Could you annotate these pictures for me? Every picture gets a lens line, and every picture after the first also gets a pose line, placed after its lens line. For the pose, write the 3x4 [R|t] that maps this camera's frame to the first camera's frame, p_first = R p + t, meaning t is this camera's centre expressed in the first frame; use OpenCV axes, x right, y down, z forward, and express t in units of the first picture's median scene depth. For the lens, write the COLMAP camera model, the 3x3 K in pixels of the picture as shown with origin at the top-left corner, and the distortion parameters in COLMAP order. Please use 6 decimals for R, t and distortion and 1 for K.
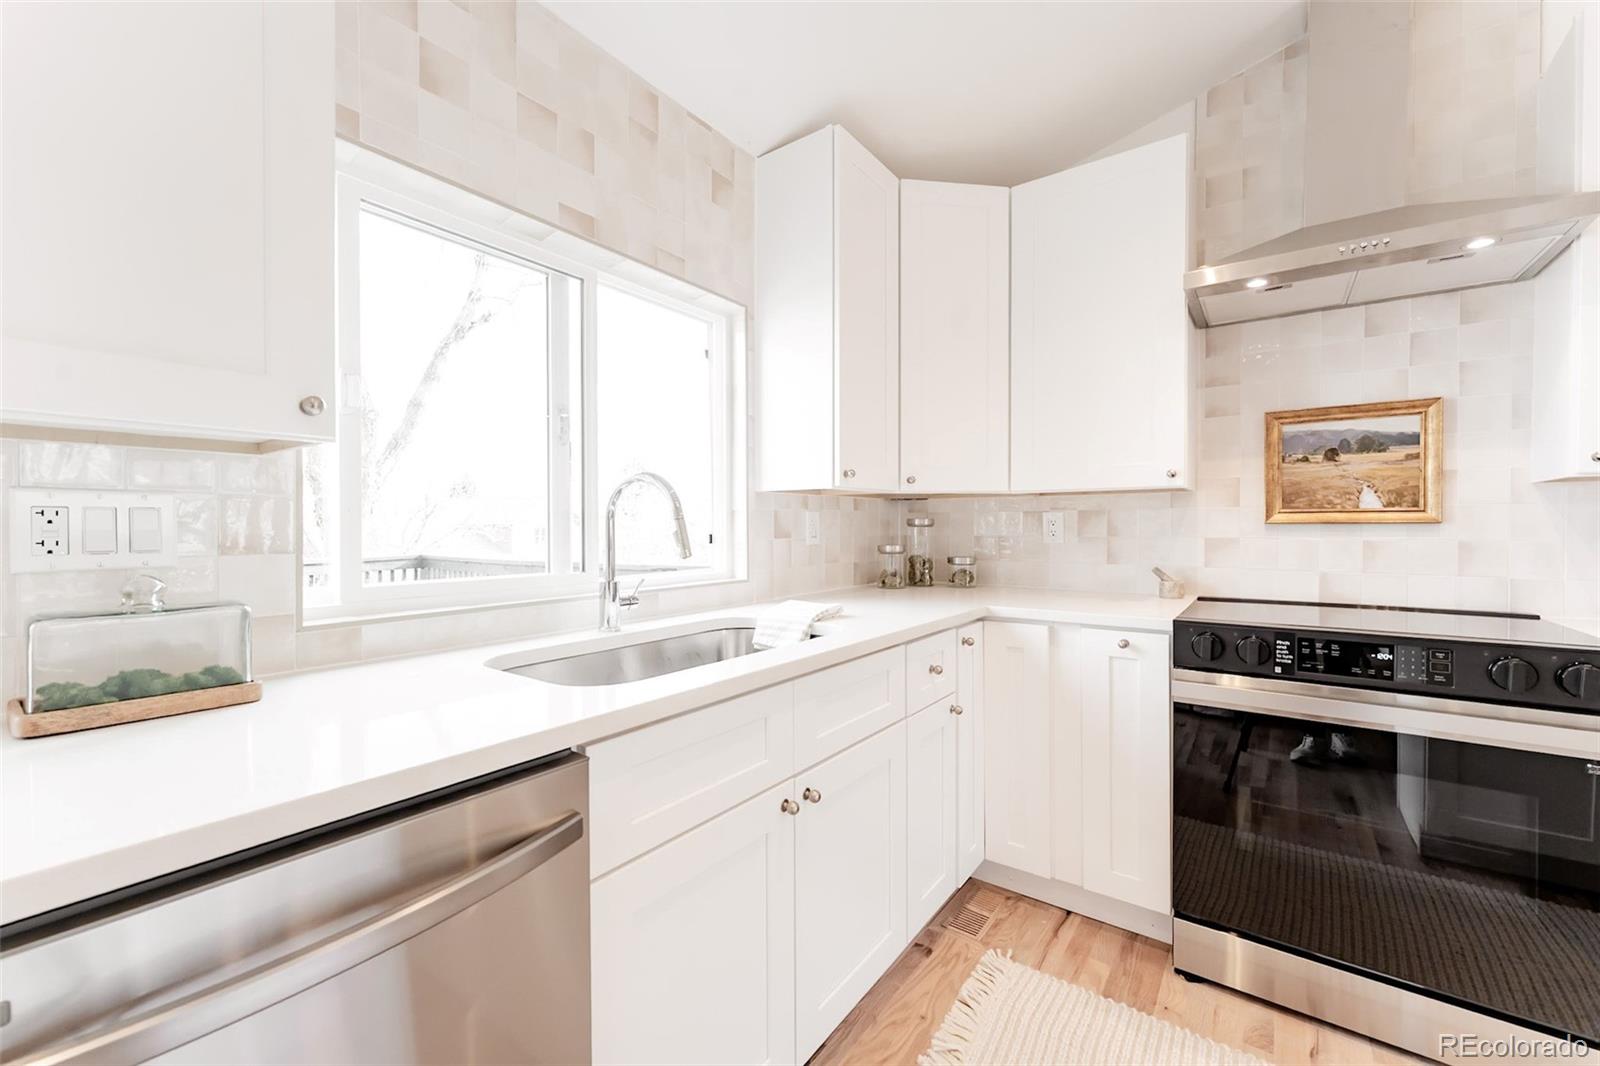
lens RADIAL K [[646.1, 0, 791.5], [0, 646.1, 531.4], [0, 0, 1]] dist [0.000280, -0.000206]
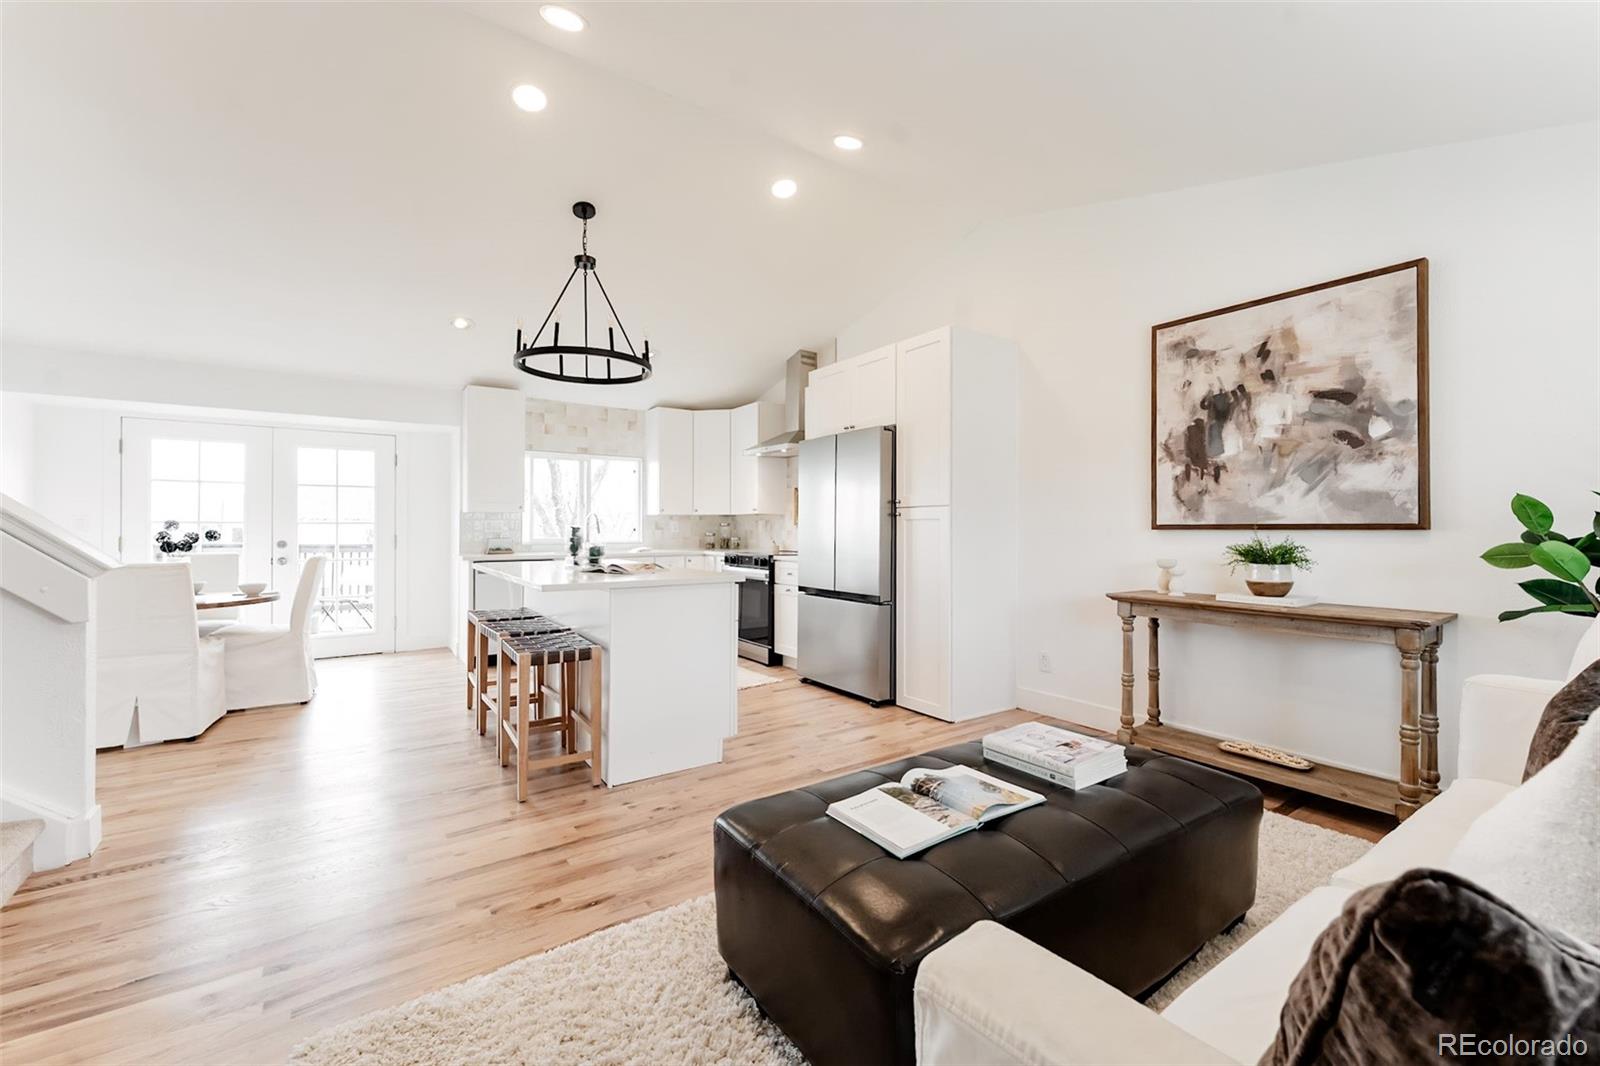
lens RADIAL K [[655.4, 0, 800.7], [0, 655.4, 524.9], [0, 0, 1]] dist [-0.001032, -0.000213]
pose [[0.949400, 0.002396, -0.314060, 1.806664], [-0.005289, 0.999951, -0.008358, 0.011422], [0.314025, 0.009596, 0.949366, -1.960437]]
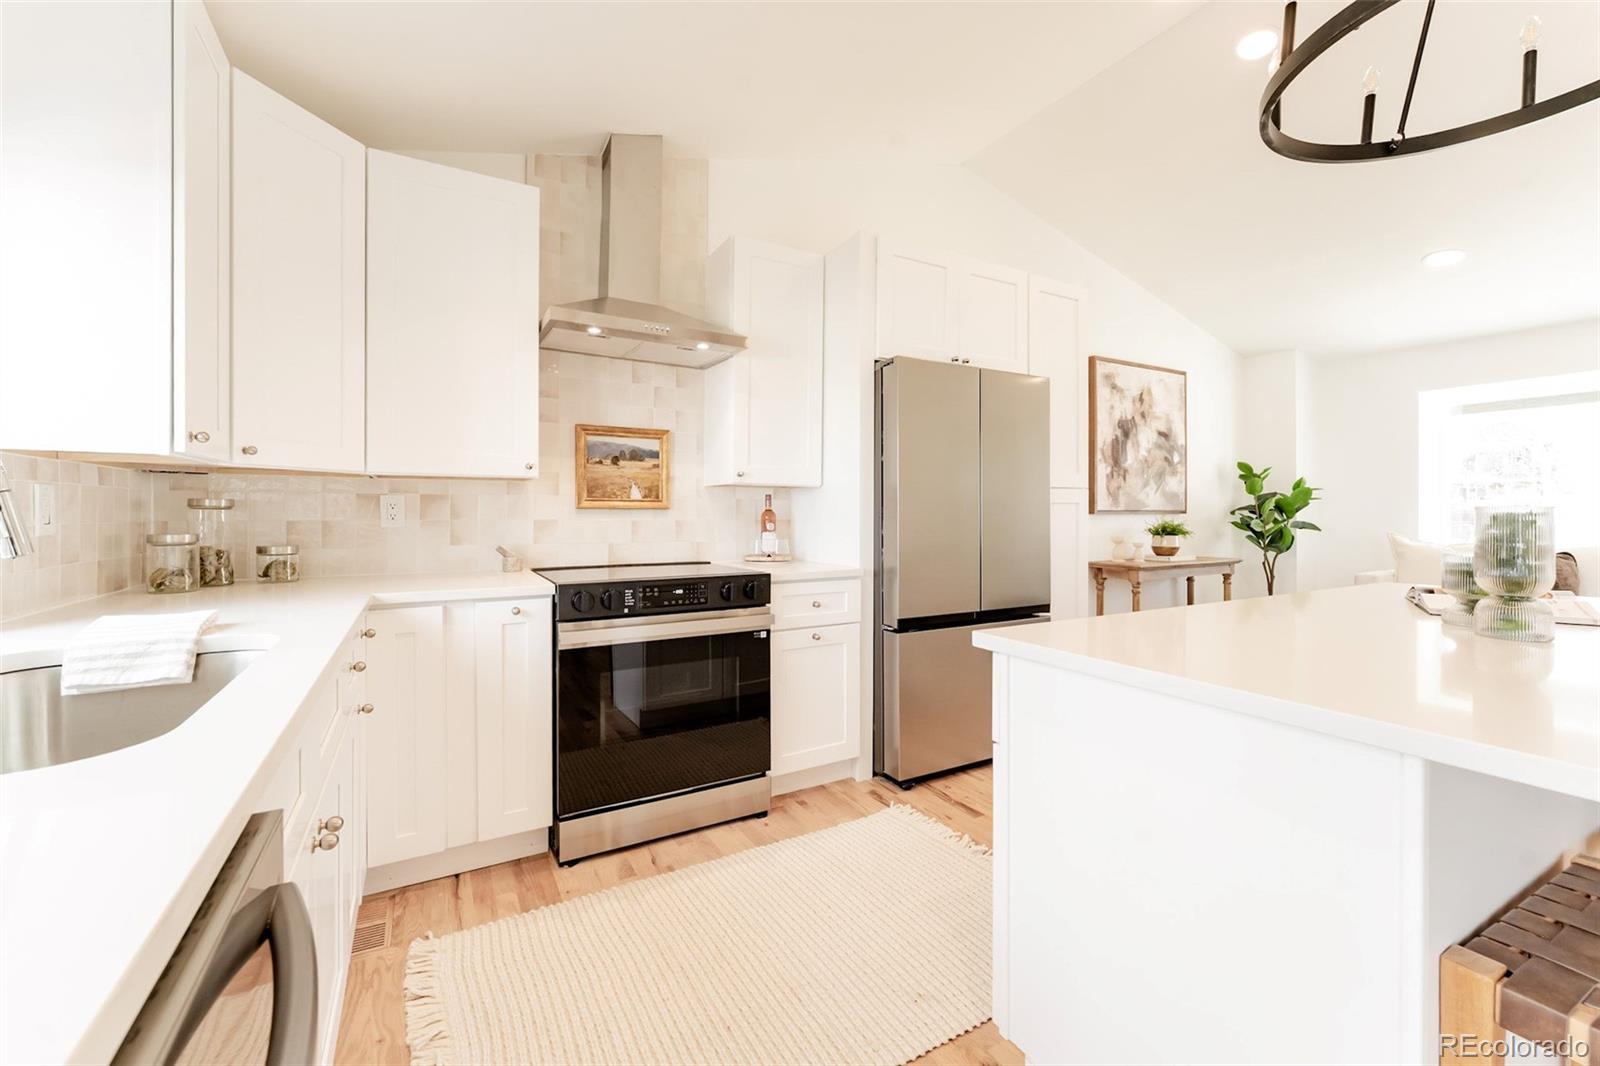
lens RADIAL K [[651.6, 0, 801.8], [0, 651.6, 516.4], [0, 0, 1]] dist [0.006069, -0.000056]
pose [[0.392568, -0.002983, 0.919718, -0.327363], [0.004327, 0.999990, 0.001397, 0.004396], [-0.919713, 0.003431, 0.392577, 0.060771]]
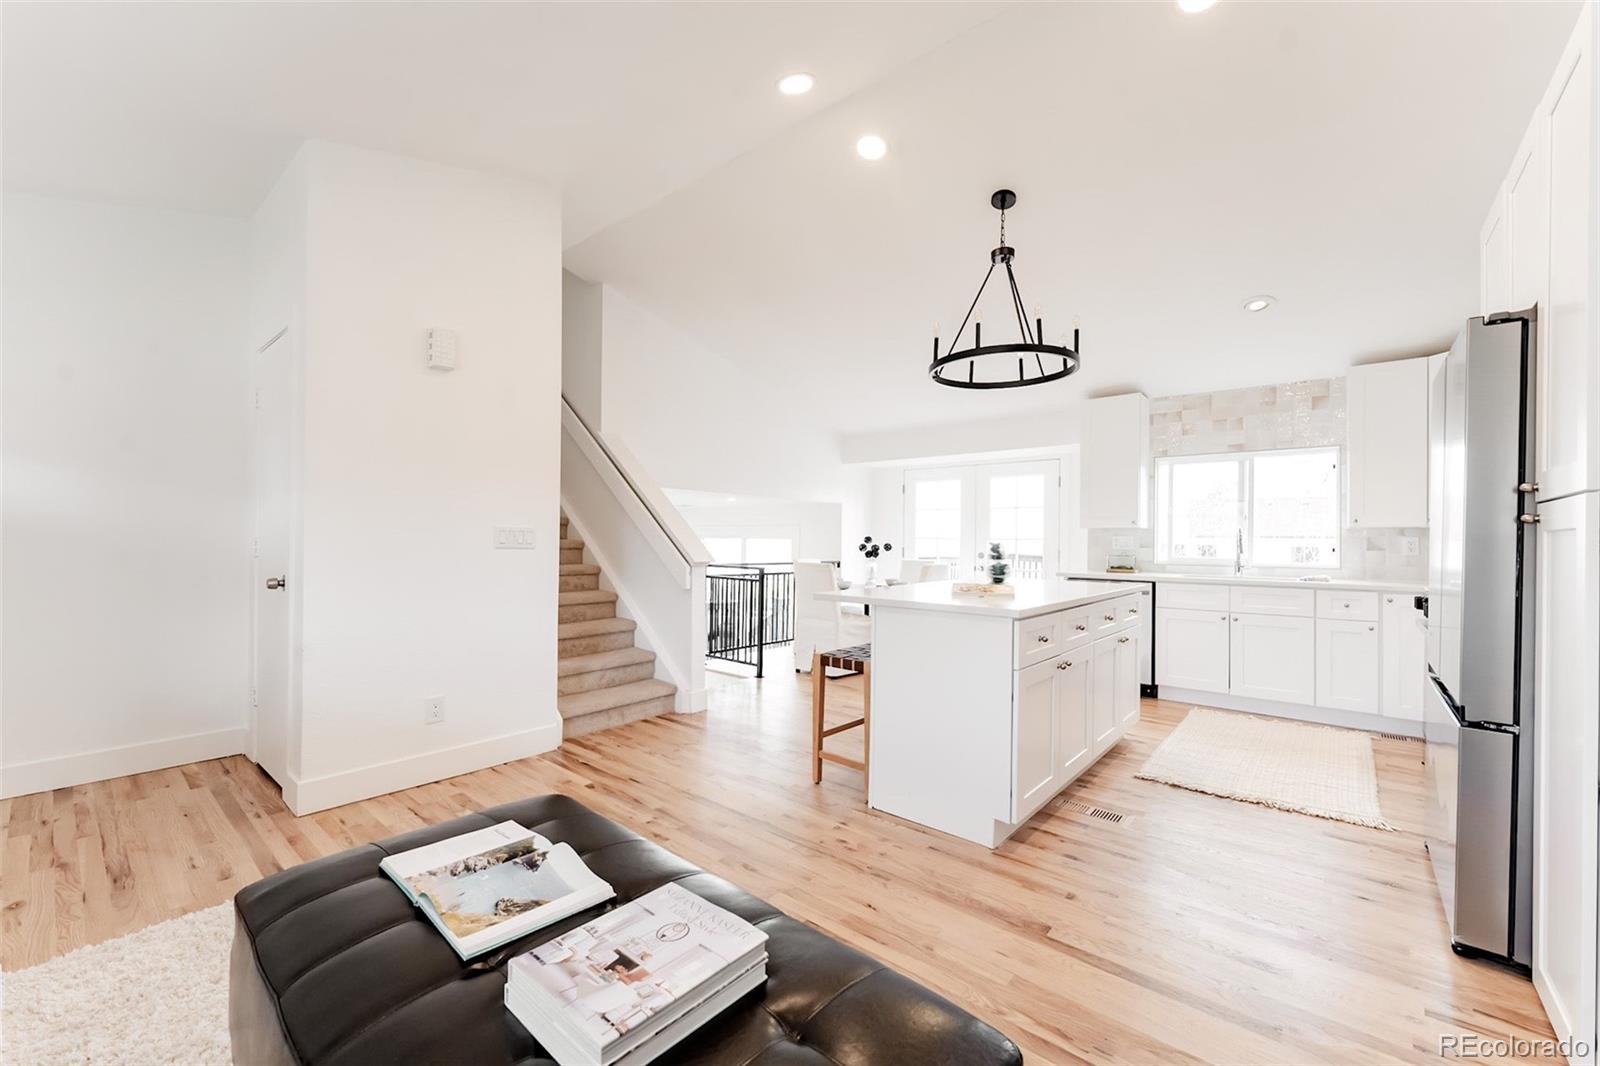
lens RADIAL K [[636.6, 0, 803.2], [0, 636.6, 535.6], [0, 0, 1]] dist [-0.000625, 0.000206]
pose [[-0.062062, -0.002690, -0.998069, 2.359316], [-0.016623, 0.999860, -0.001661, -0.004227], [0.997934, 0.016488, -0.062098, -0.746262]]
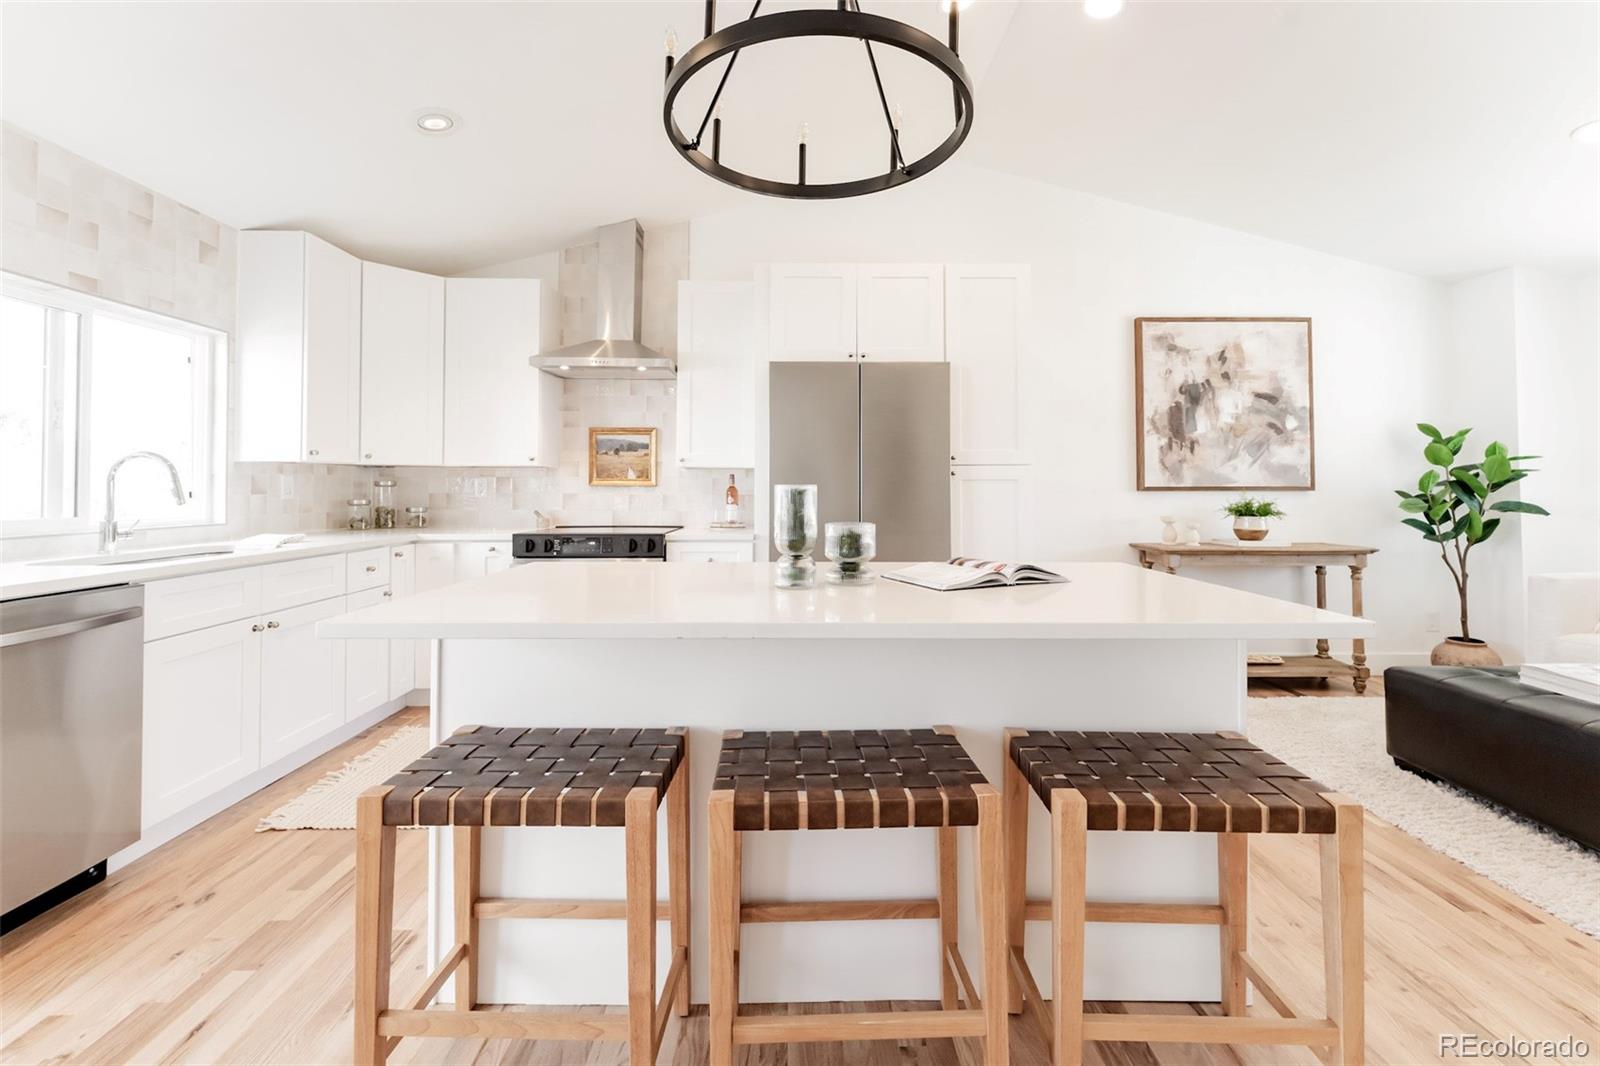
lens RADIAL K [[672.0, 0, 810.9], [0, 672.0, 476.1], [0, 0, 1]] dist [0.005189, 0.000160]
pose [[0.788127, 0.014993, 0.615330, 0.033380], [0.000668, 0.999682, -0.025215, 0.009796], [-0.615513, 0.020284, 0.787866, -1.012918]]
